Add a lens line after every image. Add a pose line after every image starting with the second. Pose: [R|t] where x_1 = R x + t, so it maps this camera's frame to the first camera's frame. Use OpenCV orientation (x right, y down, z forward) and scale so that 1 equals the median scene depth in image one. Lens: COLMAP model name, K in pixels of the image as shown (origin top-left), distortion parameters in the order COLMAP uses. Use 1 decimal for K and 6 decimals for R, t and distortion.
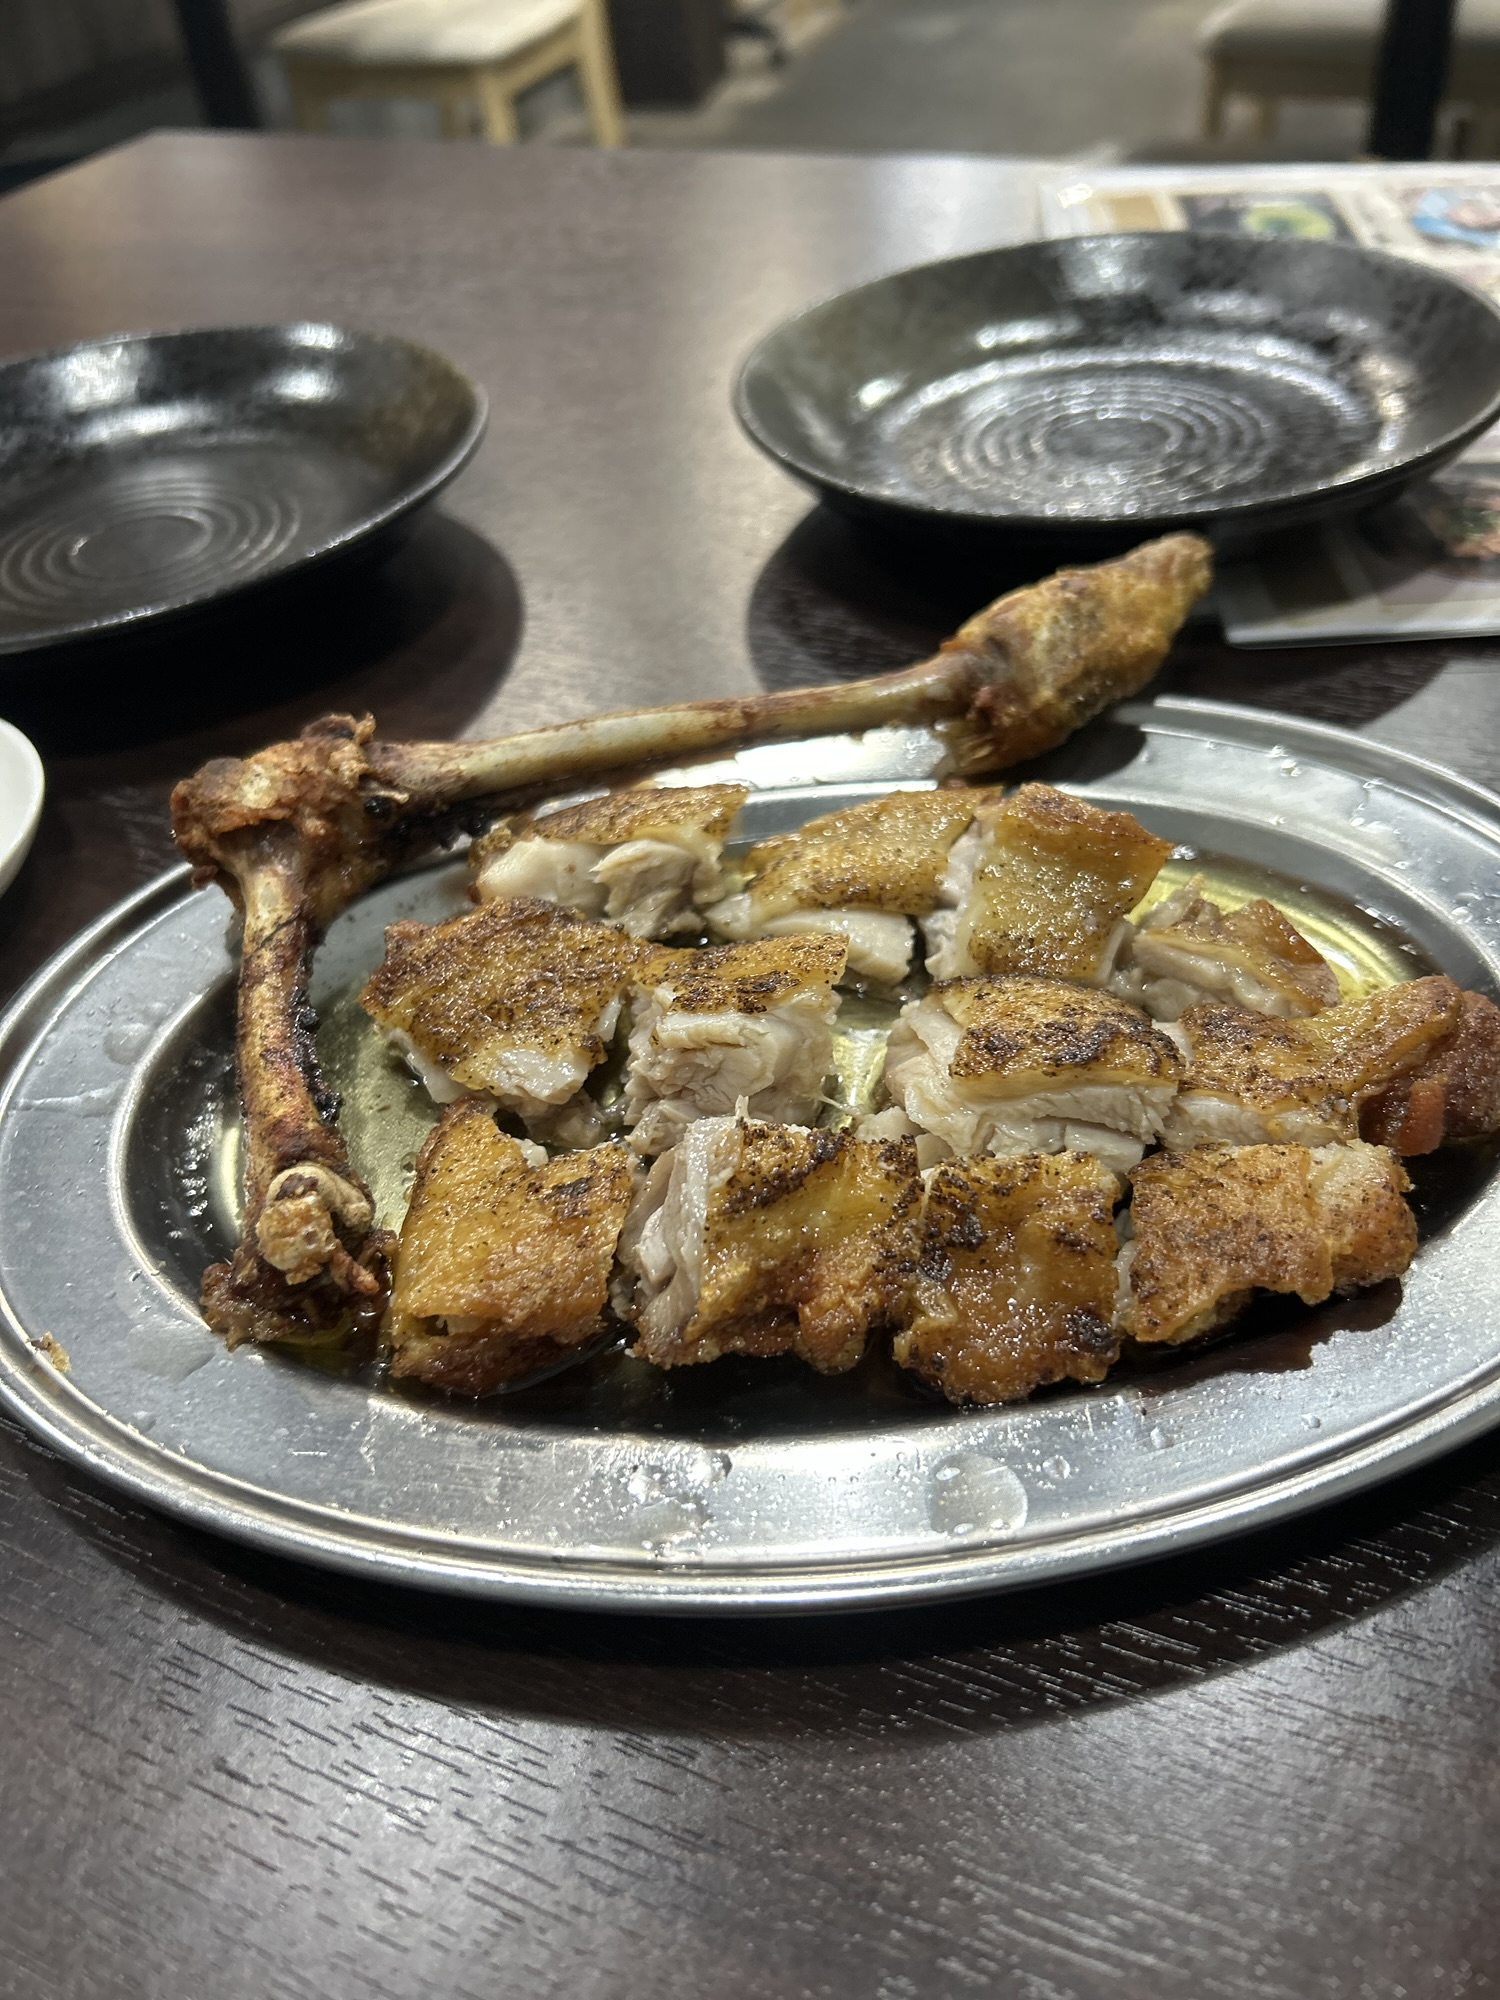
lens RADIAL K [[1399.0, 0, 750.0], [0, 1399.0, 1000.0], [0, 0, 1]] dist [0.083404, 0.000436]
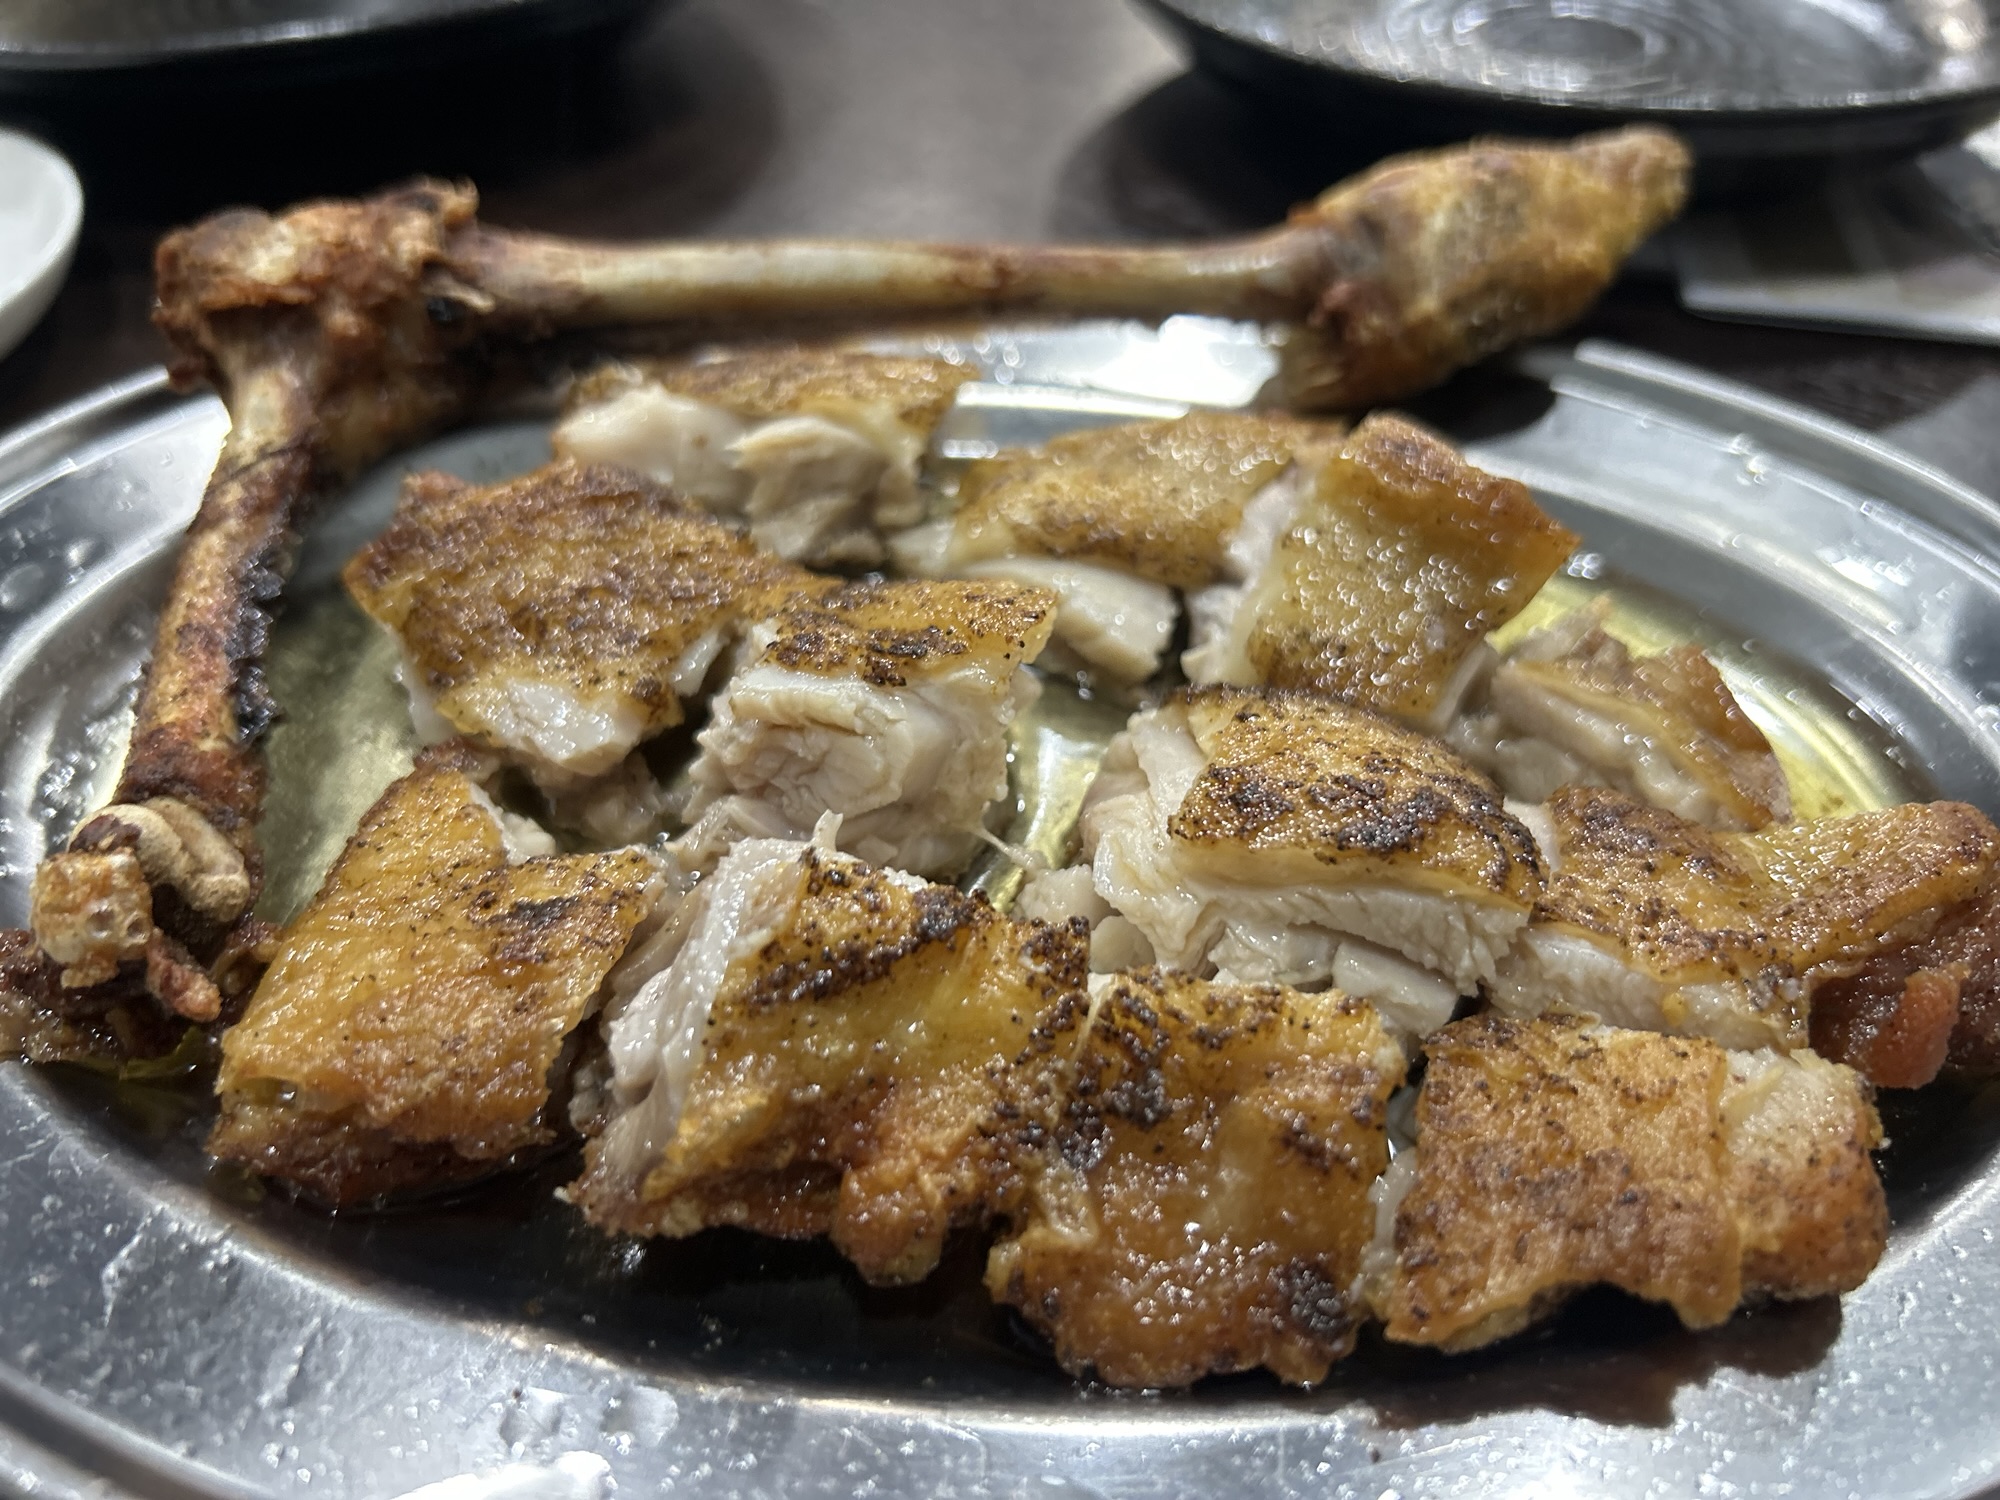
lens RADIAL K [[1491.5, 0, 1000.0], [0, 1491.5, 750.0], [0, 0, 1]] dist [0.007580, -0.002014]
pose [[0.985895, 0.163773, -0.034503, 0.081619], [-0.162313, 0.985863, 0.041566, 0.001809], [0.040823, -0.035379, 0.998540, 0.322761]]
